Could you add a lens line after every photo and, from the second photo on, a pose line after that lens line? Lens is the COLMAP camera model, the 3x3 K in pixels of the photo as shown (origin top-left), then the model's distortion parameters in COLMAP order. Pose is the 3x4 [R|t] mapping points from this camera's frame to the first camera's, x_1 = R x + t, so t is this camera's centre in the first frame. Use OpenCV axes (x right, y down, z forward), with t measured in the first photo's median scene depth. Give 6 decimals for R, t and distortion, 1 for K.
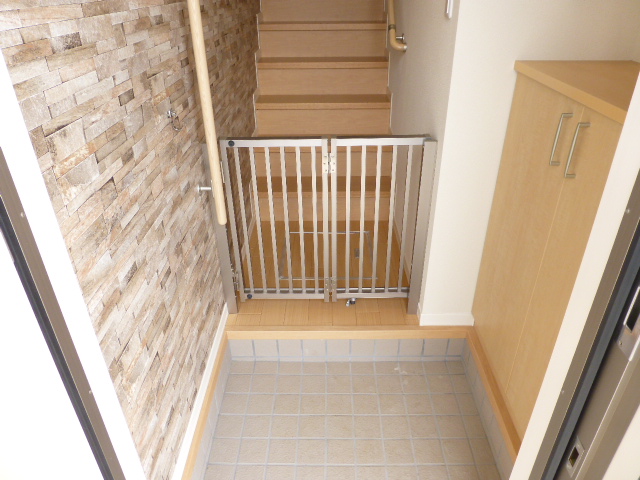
lens RADIAL K [[471.1, 0, 319.3], [0, 471.1, 246.2], [0, 0, 1]] dist [-0.001656, -0.021938]
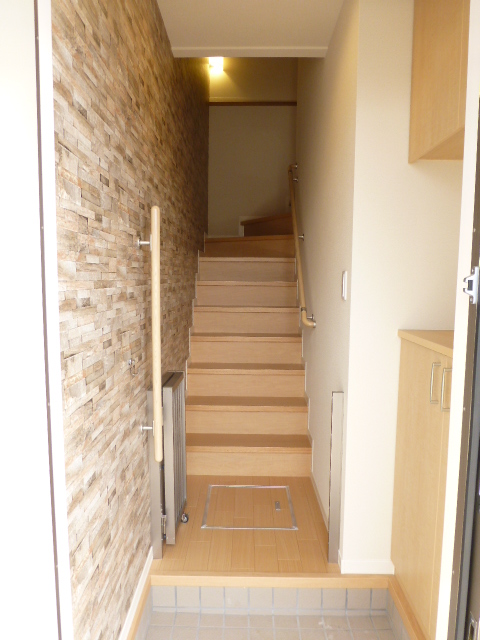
lens RADIAL K [[471.1, 0, 235.2], [0, 471.1, 324.2], [0, 0, 1]] dist [-0.001656, -0.021938]
pose [[0.999817, 0.016124, -0.010299, -0.015811], [-0.018916, 0.913793, -0.405740, 0.108658], [0.002869, 0.405861, 0.913930, -0.165240]]
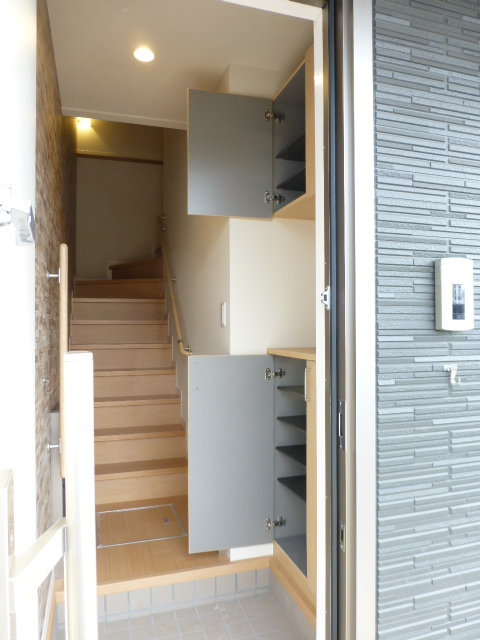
lens RADIAL K [[471.1, 0, 237.4], [0, 471.1, 321.8], [0, 0, 1]] dist [-0.001656, -0.021938]
pose [[0.953309, 0.005466, 0.301948, -0.150112], [0.147493, 0.864055, -0.481305, 0.256424], [-0.263531, 0.503368, 0.822905, -0.312910]]
